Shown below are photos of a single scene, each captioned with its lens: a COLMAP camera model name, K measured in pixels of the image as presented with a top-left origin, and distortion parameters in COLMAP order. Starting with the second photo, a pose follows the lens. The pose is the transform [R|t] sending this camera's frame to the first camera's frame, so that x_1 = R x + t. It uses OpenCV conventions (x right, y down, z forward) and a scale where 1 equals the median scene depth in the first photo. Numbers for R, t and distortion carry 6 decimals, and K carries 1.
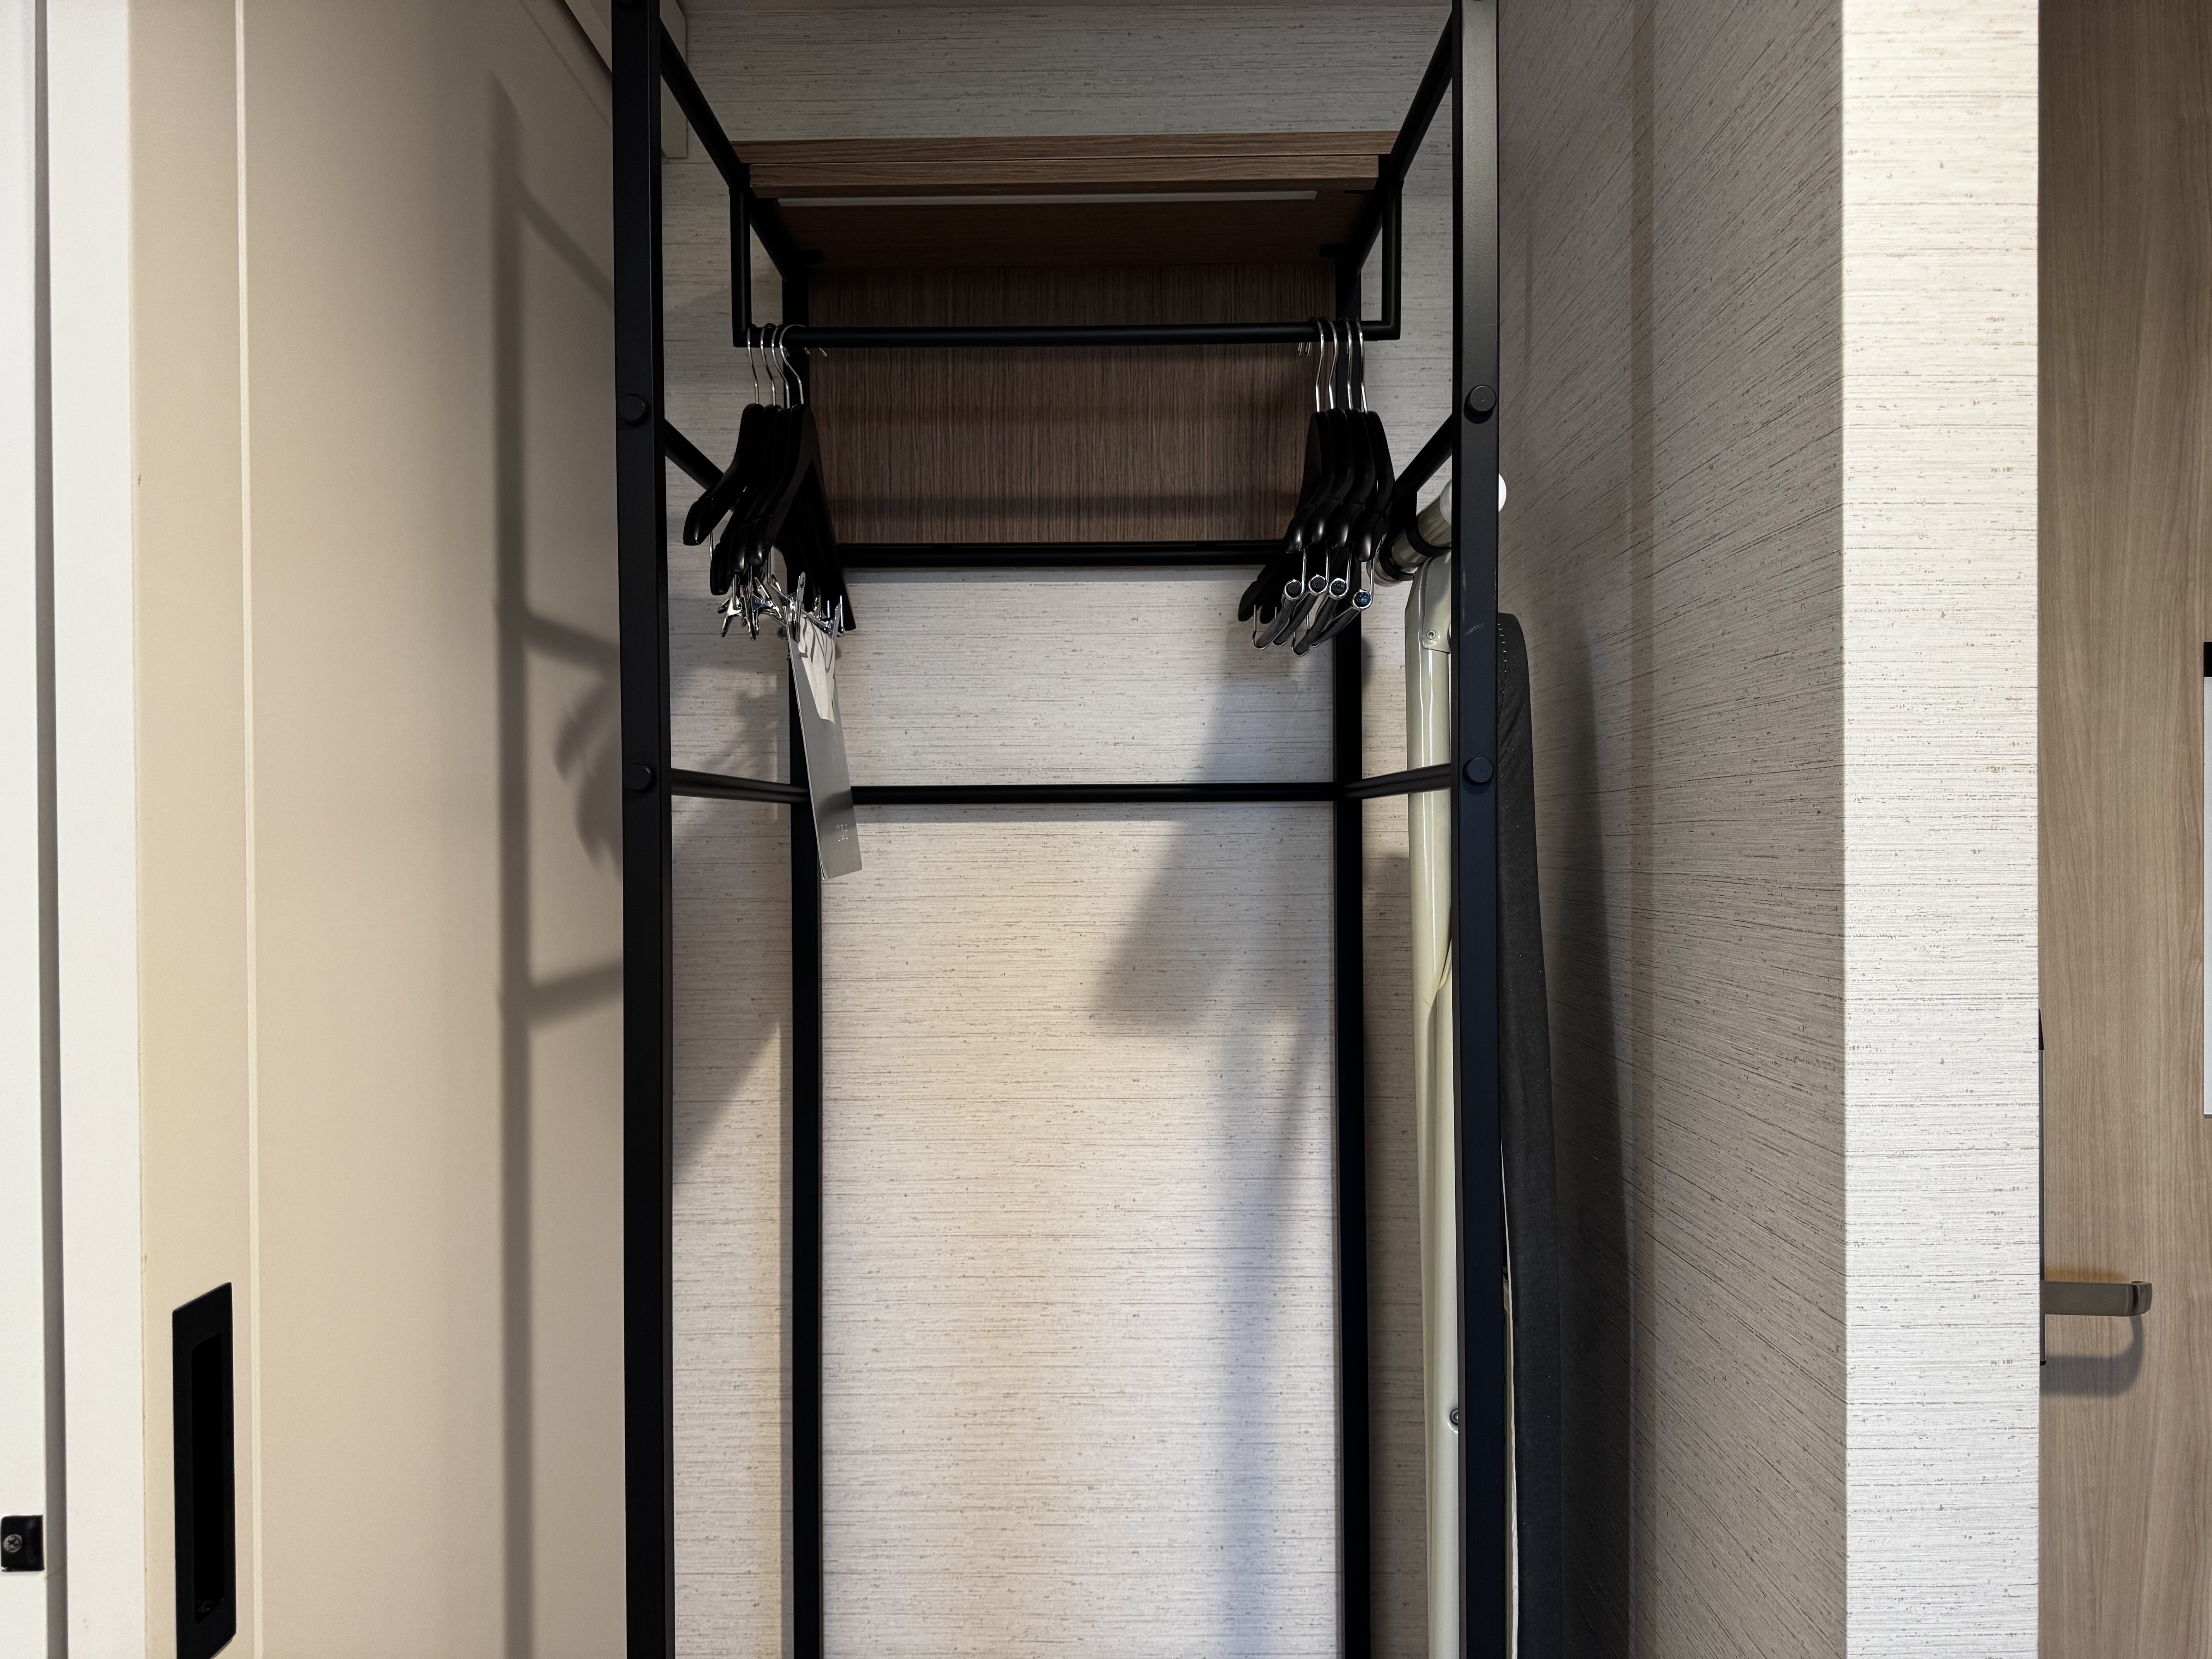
lens RADIAL K [[1490.3, 0, 1128.4], [0, 1490.3, 852.3], [0, 0, 1]] dist [0.024251, 0.002602]
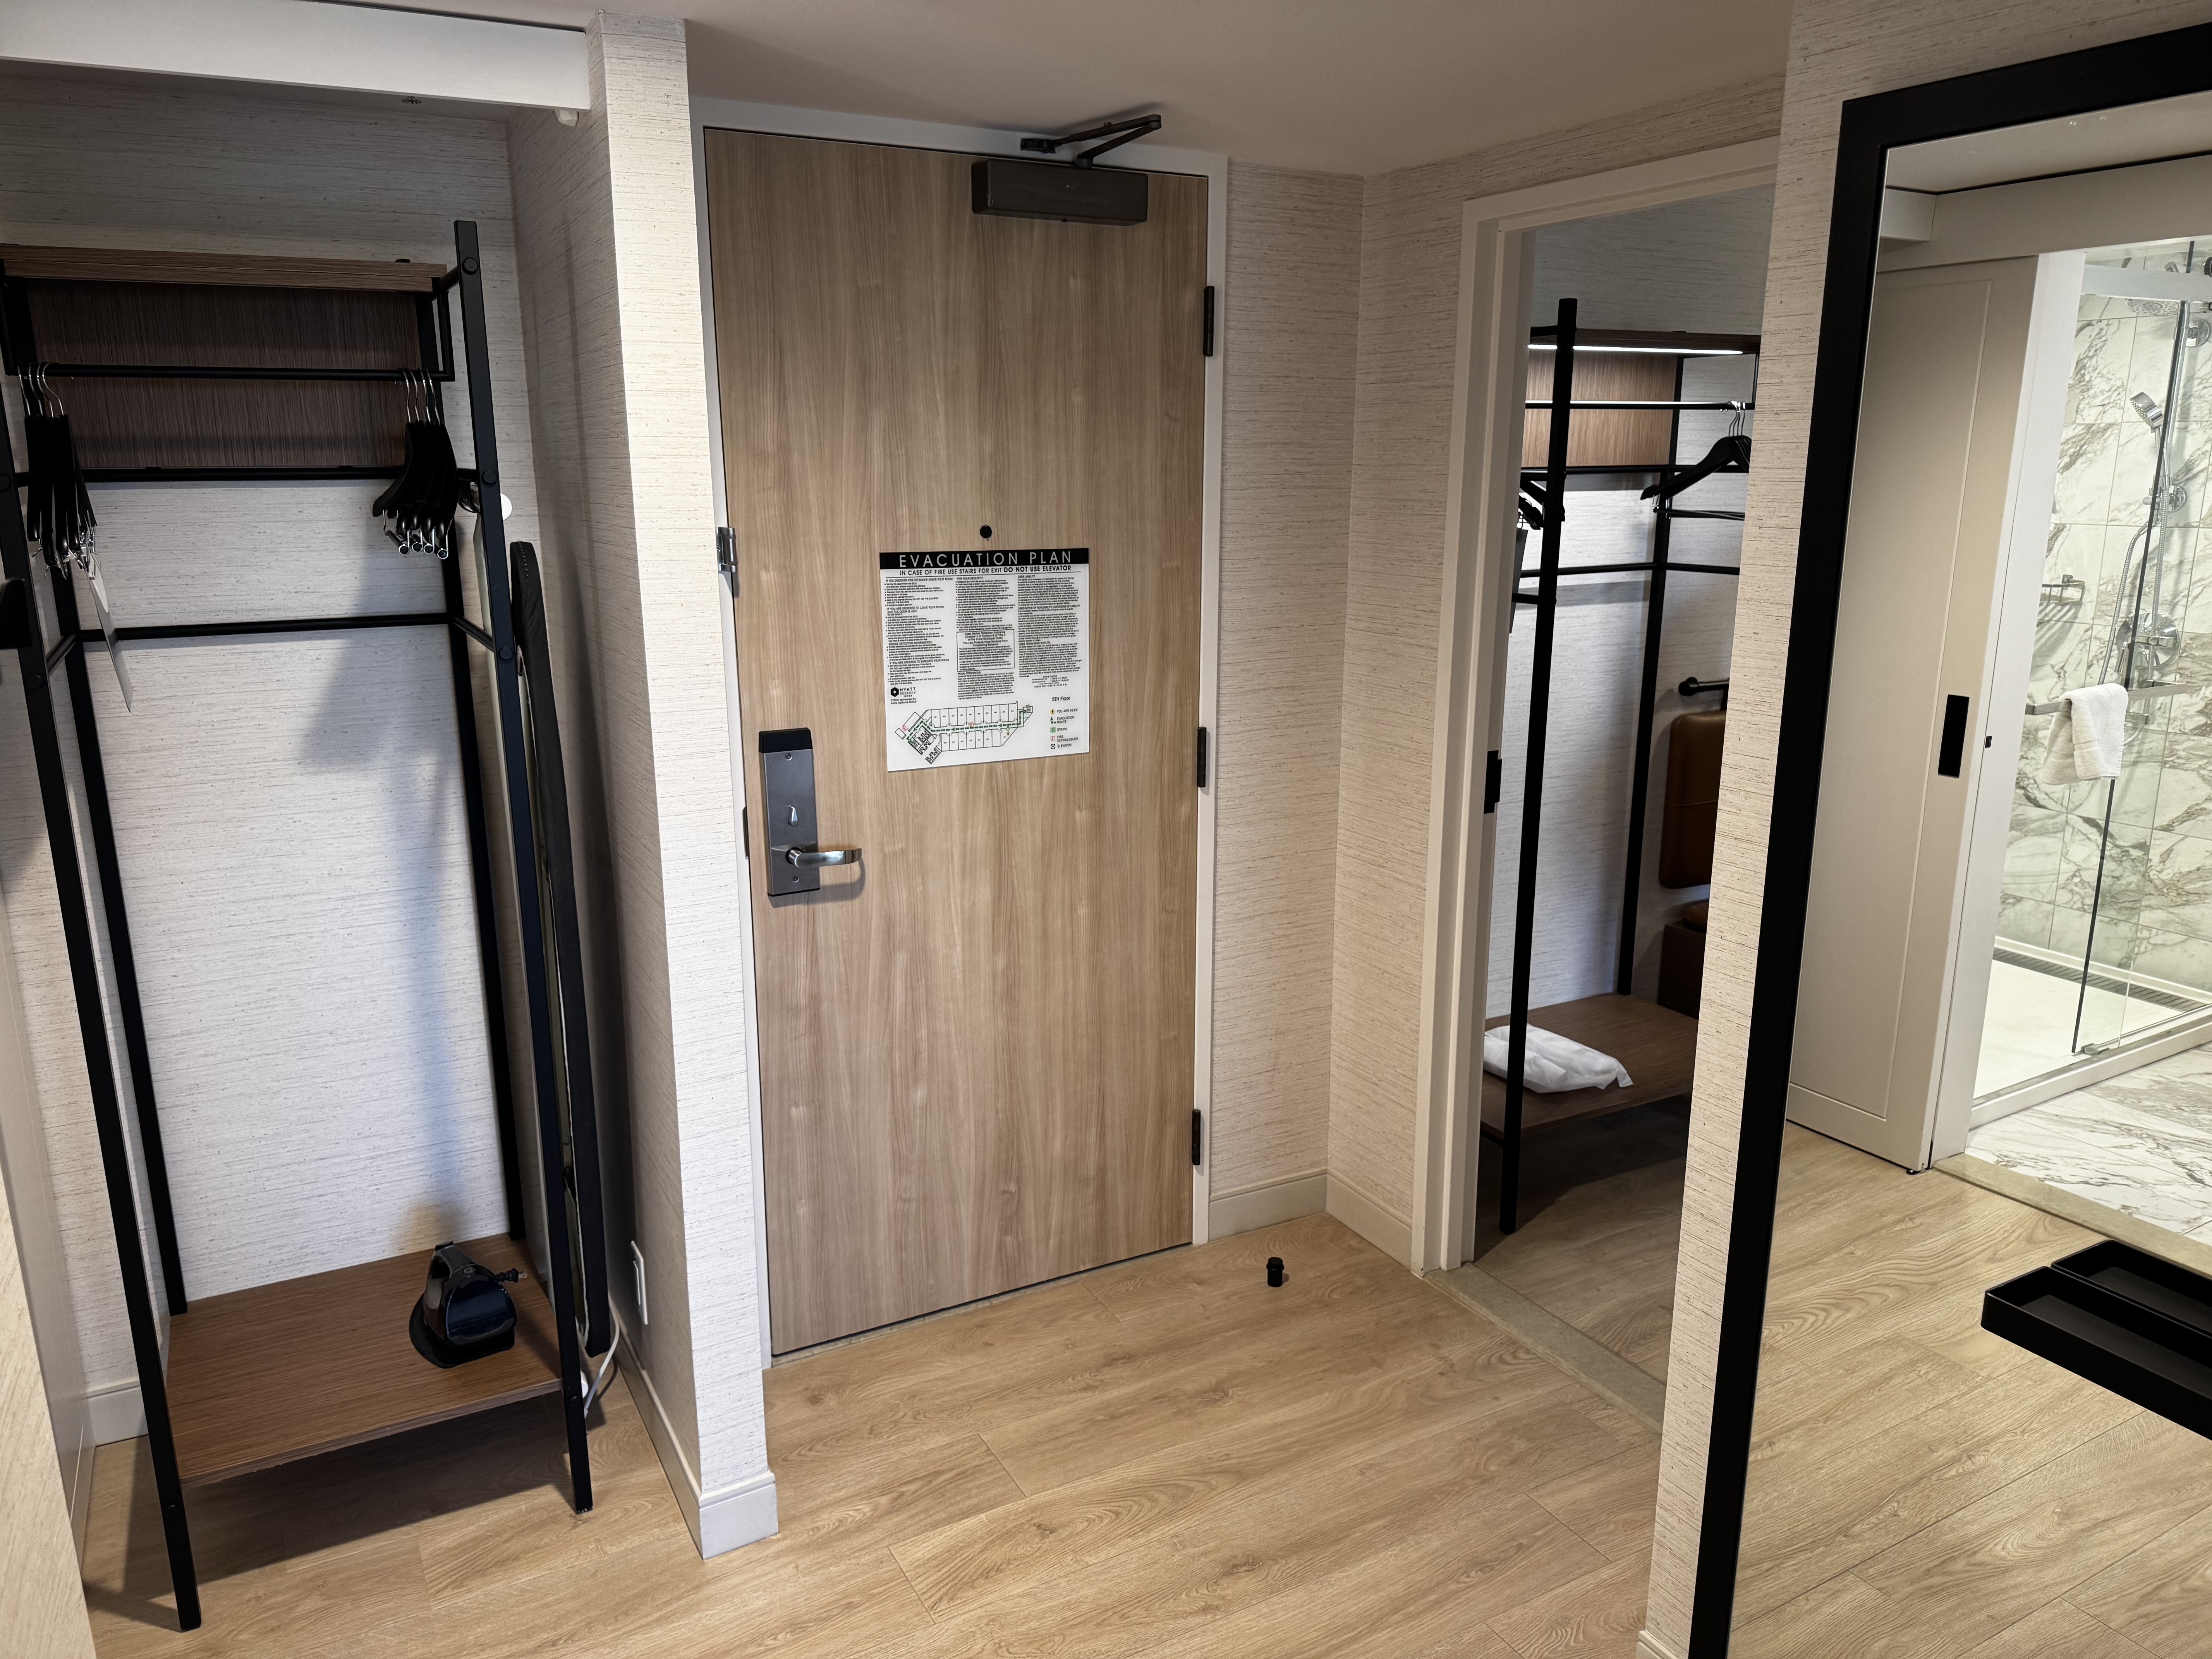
lens RADIAL K [[1564.1, 0, 1101.7], [0, 1564.1, 820.0], [0, 0, 1]] dist [0.088180, -0.123346]
pose [[0.886243, -0.103366, 0.451540, -0.037624], [0.001841, 0.975563, 0.219711, -0.211378], [-0.463216, -0.193886, 0.864777, -0.929073]]
